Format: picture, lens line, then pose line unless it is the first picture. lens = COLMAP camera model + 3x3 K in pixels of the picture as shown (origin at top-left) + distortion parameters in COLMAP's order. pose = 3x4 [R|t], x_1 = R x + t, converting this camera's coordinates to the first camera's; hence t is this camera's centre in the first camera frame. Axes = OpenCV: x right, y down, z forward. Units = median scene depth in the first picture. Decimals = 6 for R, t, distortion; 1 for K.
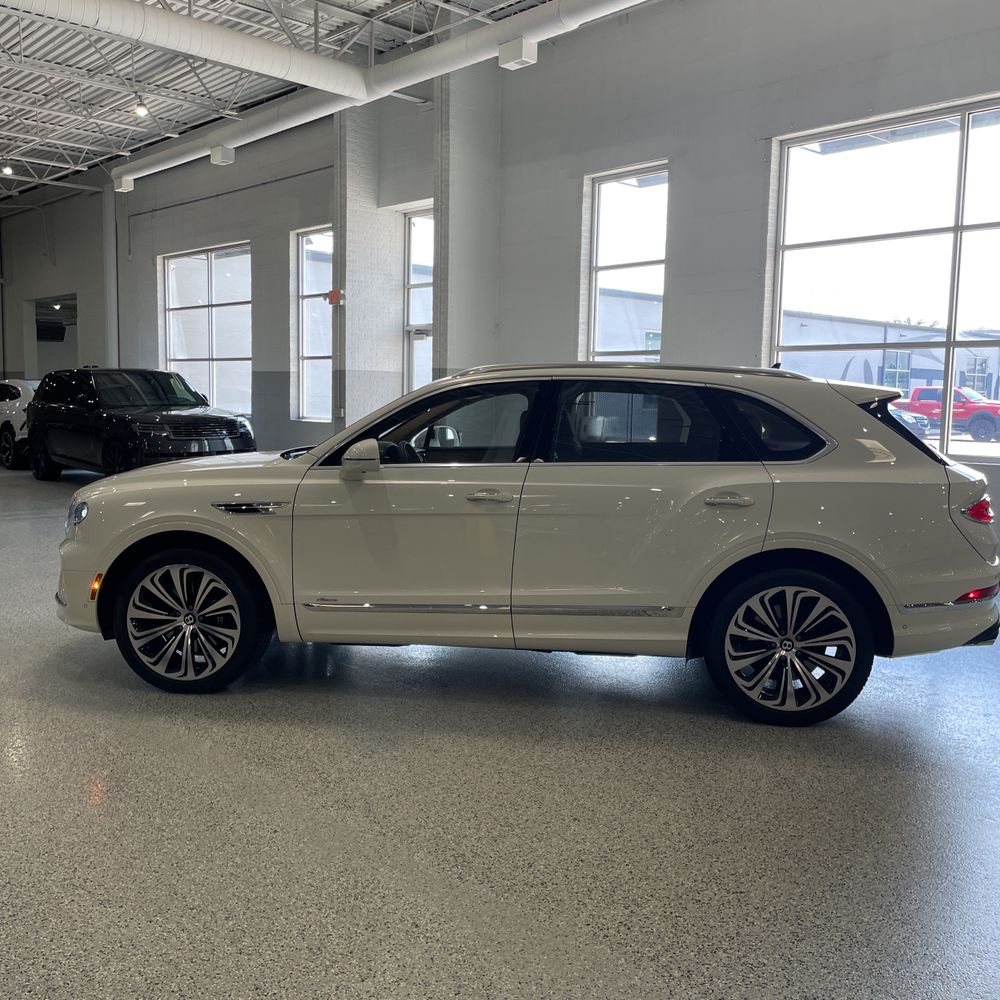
lens RADIAL K [[1009.9, 0, 490.6], [0, 1009.9, 497.1], [0, 0, 1]] dist [0.029235, 0.000000]
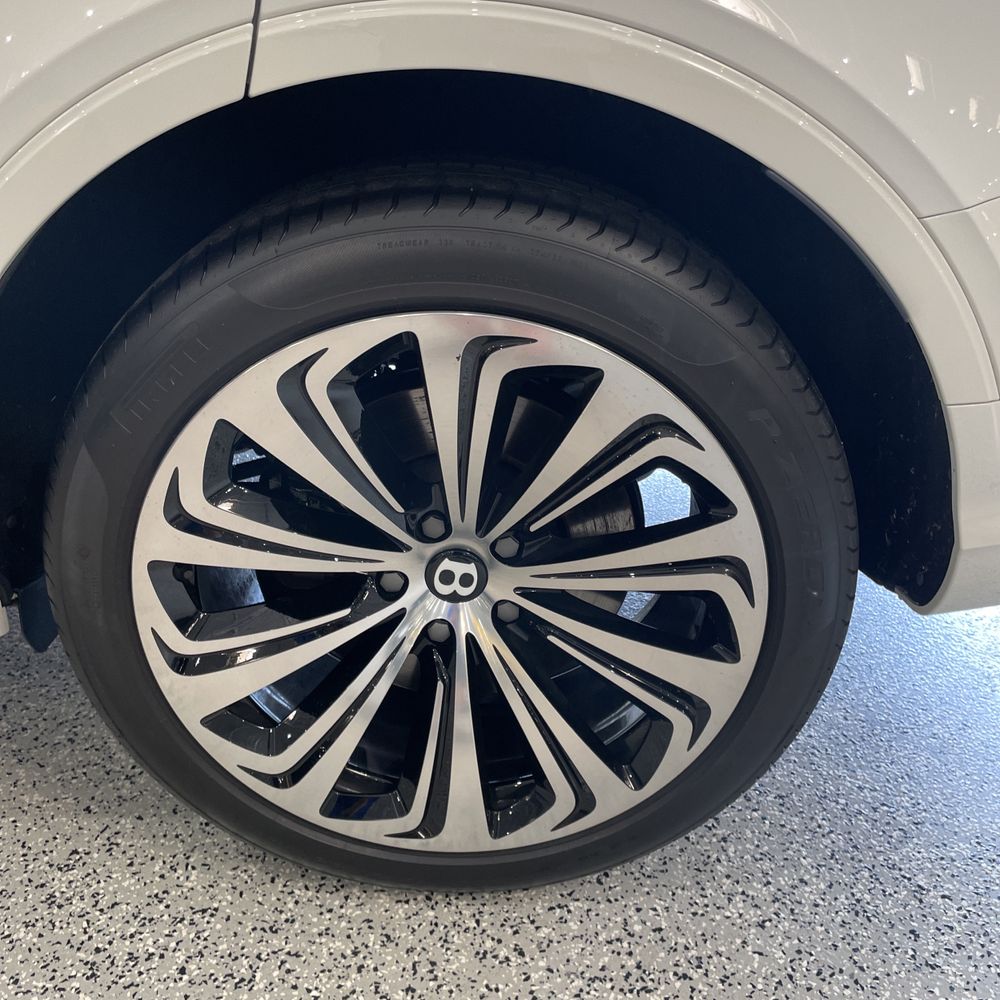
lens RADIAL K [[1009.9, 0, 508.9], [0, 1009.9, 497.5], [0, 0, 1]] dist [0.029235, 0.000000]
pose [[0.990668, -0.052447, 0.125804, 0.263302], [0.001432, 0.926957, 0.375165, 0.048995], [-0.136291, -0.371484, 0.918382, 0.768406]]
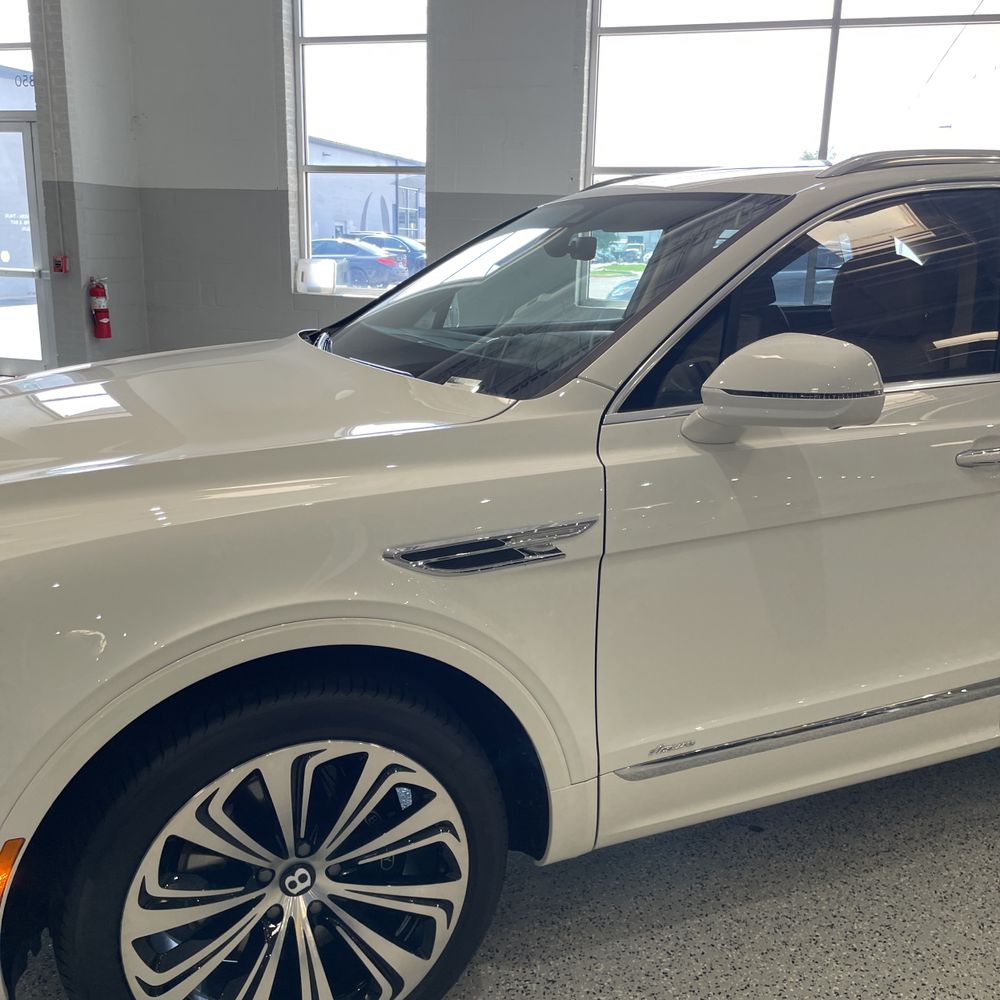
lens RADIAL K [[1009.9, 0, 502.9], [0, 1009.9, 509.2], [0, 0, 1]] dist [0.029235, 0.000000]
pose [[0.855740, -0.127037, 0.501569, -0.402467], [0.042617, 0.983402, 0.176366, -0.063379], [-0.515649, -0.129548, 0.846950, 0.698698]]
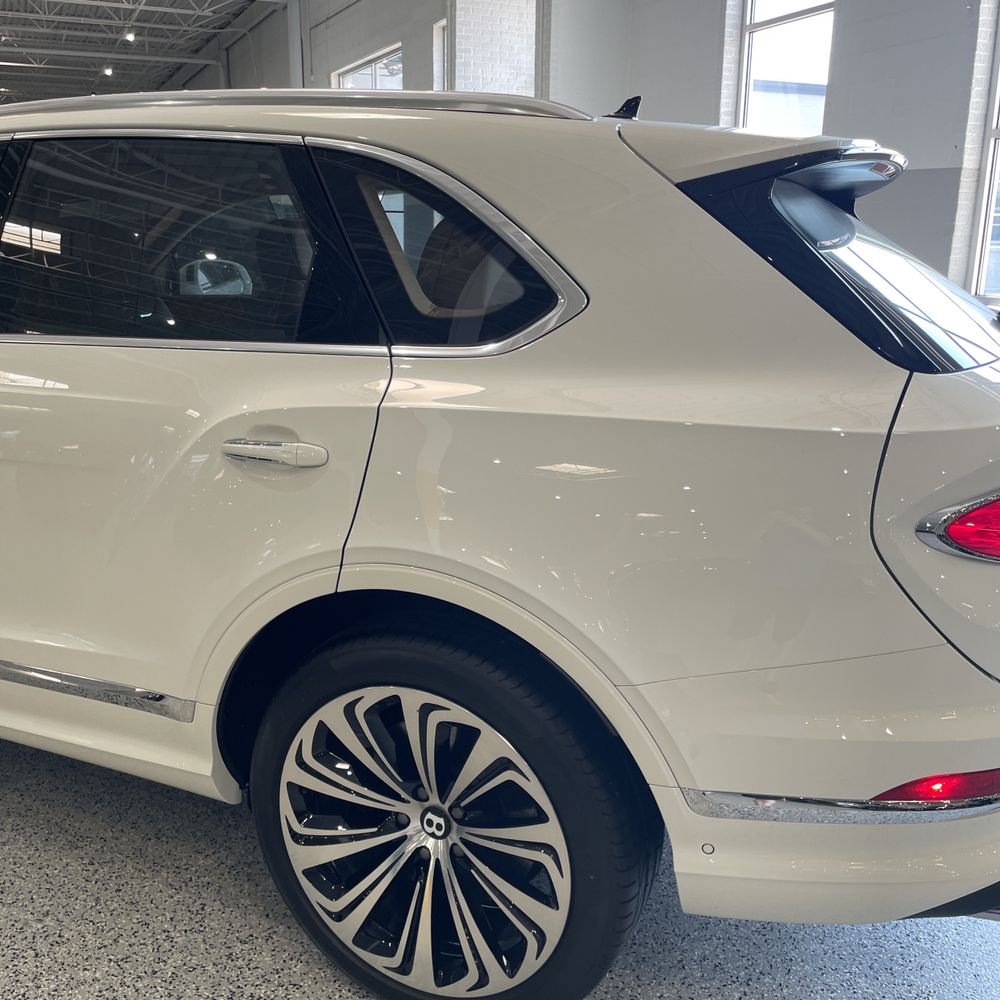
lens RADIAL K [[1009.9, 0, 499.7], [0, 1009.9, 495.8], [0, 0, 1]] dist [0.029235, 0.000000]
pose [[0.952482, 0.067275, -0.297073, 0.400893], [-0.023026, 0.988416, 0.150012, -0.035111], [0.303724, -0.136043, 0.942997, 0.623598]]
